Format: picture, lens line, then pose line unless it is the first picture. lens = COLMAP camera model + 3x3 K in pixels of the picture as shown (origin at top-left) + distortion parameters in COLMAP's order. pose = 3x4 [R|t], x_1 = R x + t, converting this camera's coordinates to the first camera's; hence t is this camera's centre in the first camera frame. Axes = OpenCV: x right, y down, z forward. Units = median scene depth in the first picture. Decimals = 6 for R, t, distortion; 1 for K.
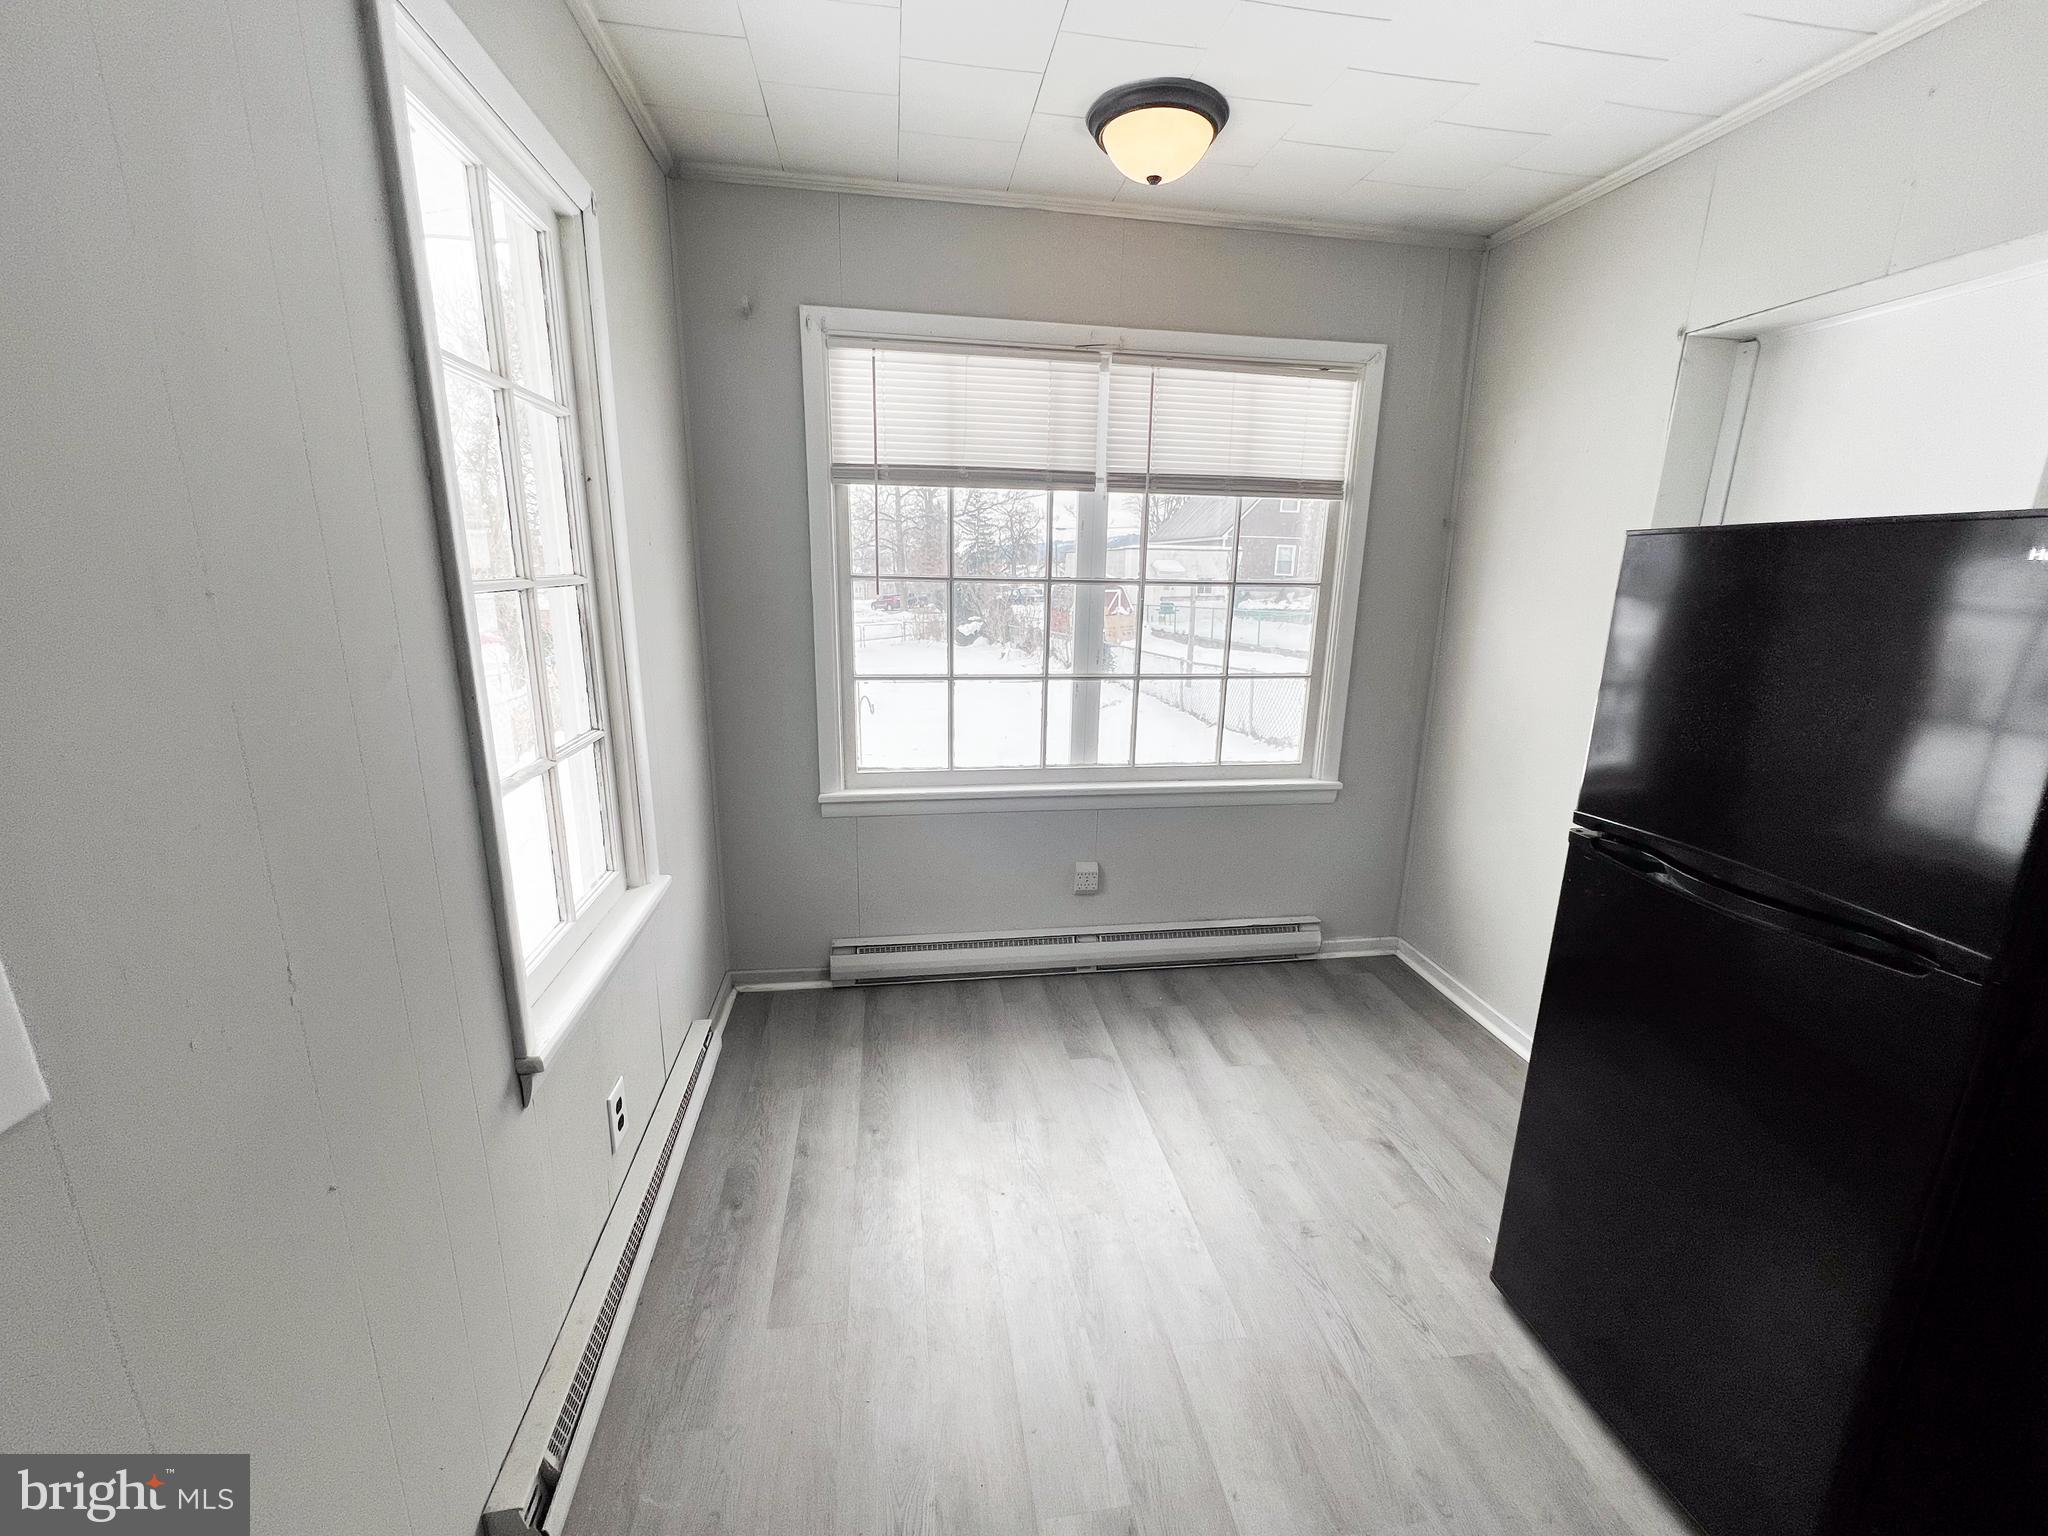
lens RADIAL K [[821.1, 0, 1018.0], [0, 821.1, 767.6], [0, 0, 1]] dist [0.000256, 0.000422]
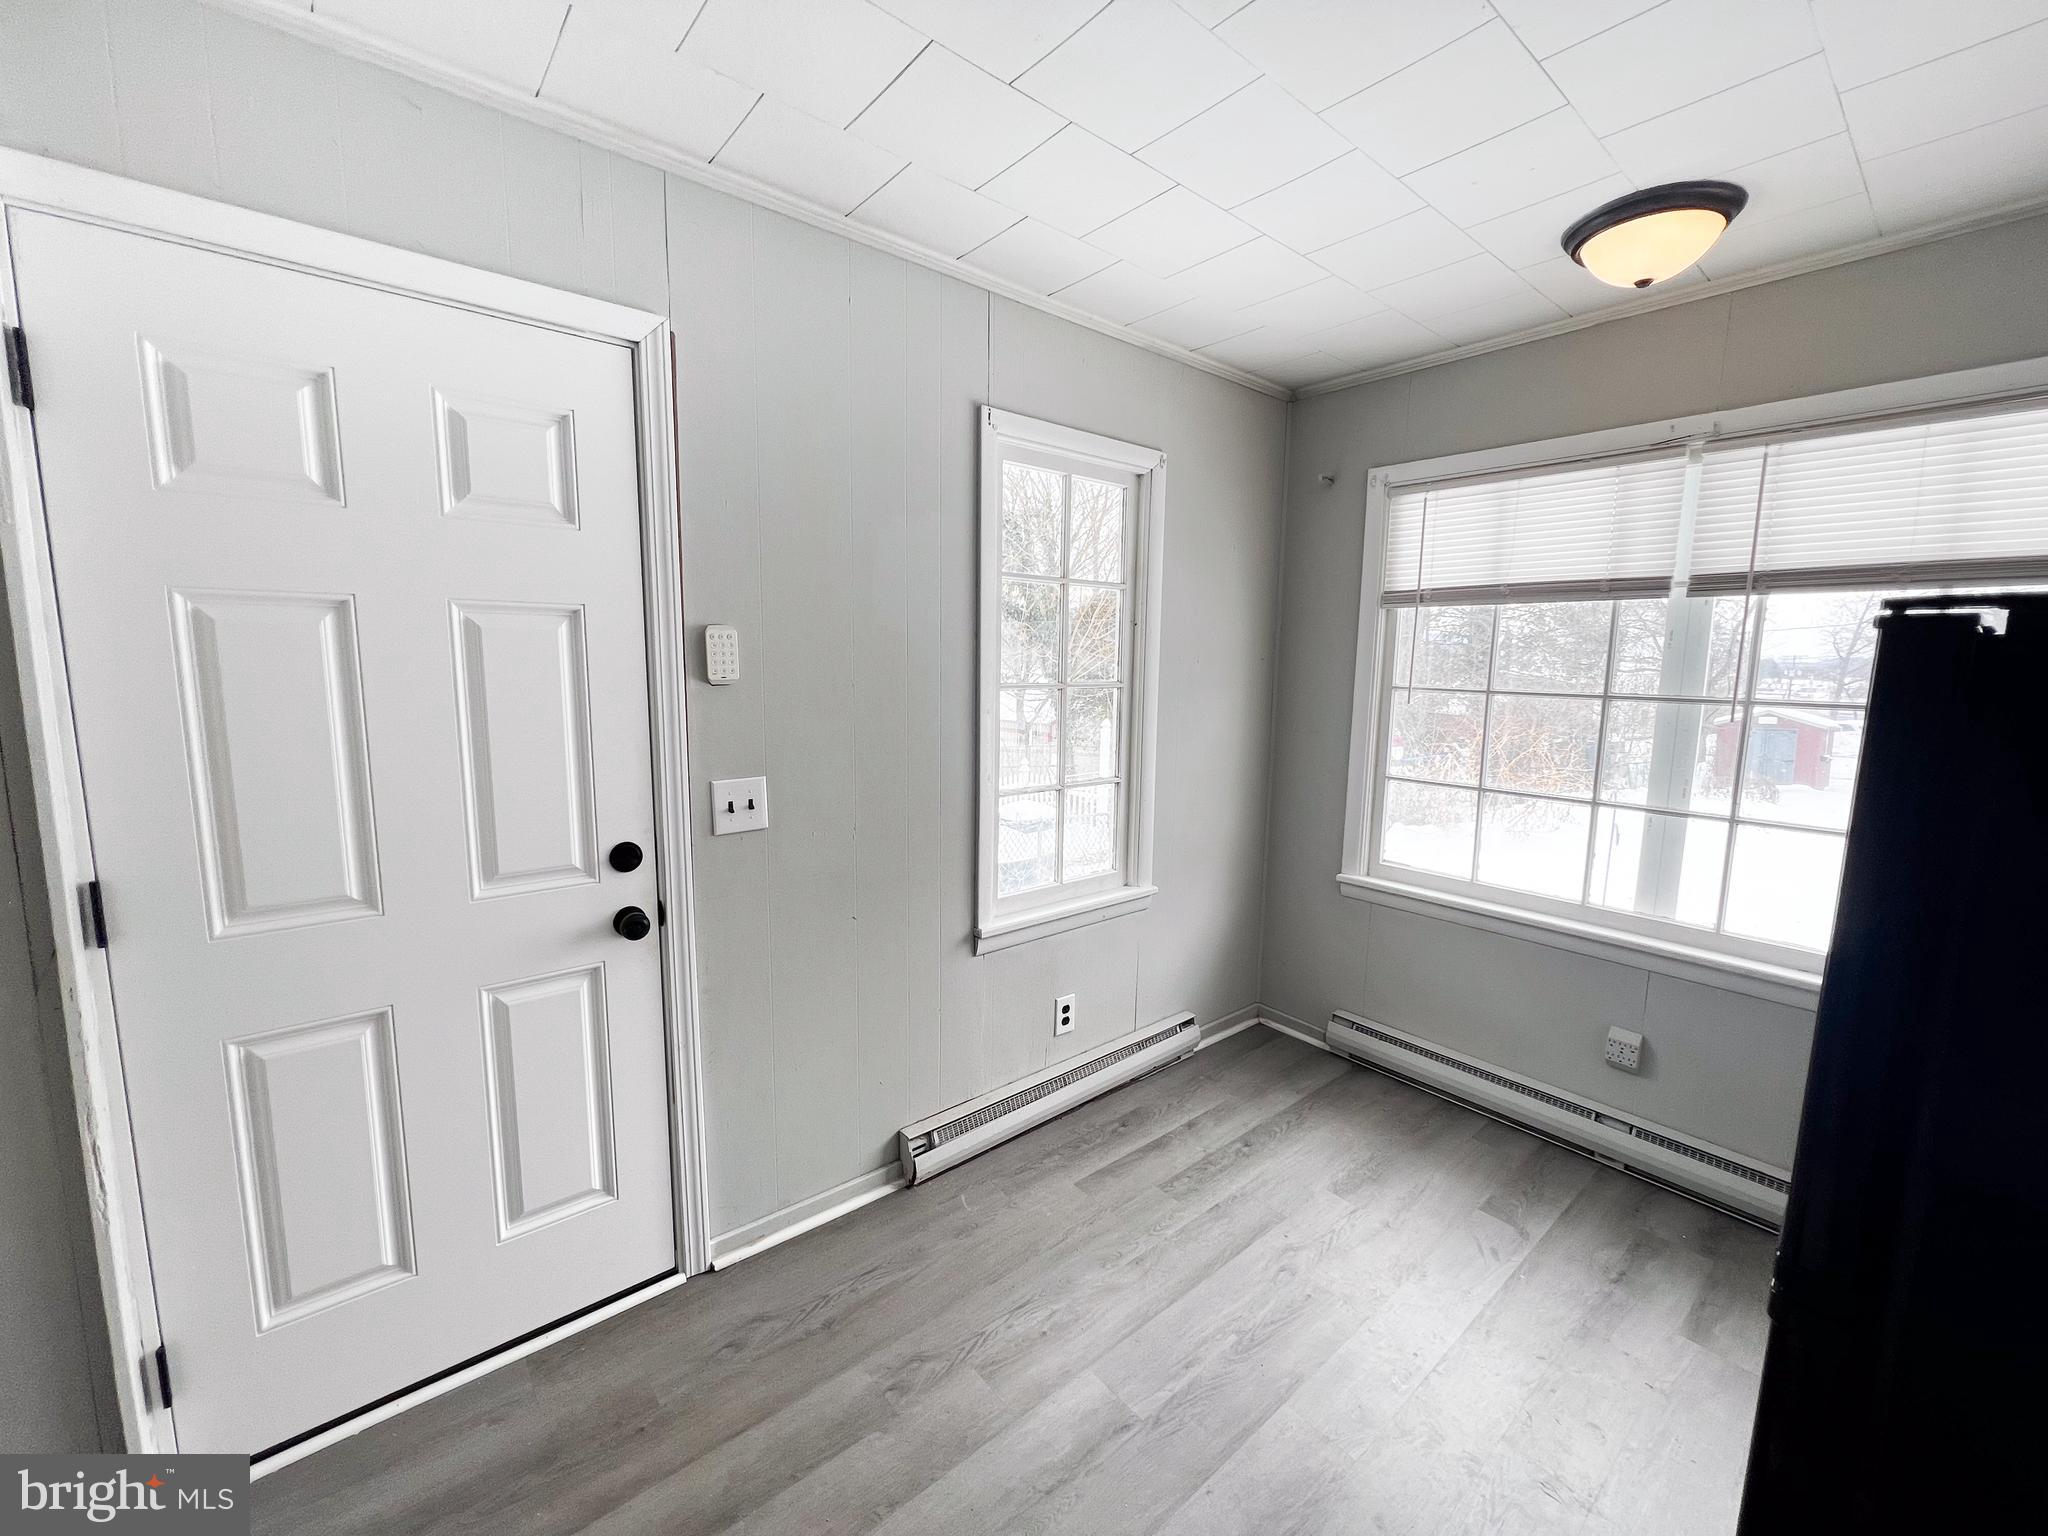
lens RADIAL K [[821.1, 0, 1018.0], [0, 821.1, 767.6], [0, 0, 1]] dist [0.000256, 0.000422]
pose [[0.511454, 0.105248, -0.852841, 0.515789], [-0.212555, 0.977125, -0.006885, -0.008879], [0.832607, 0.184797, 0.522126, 0.007380]]
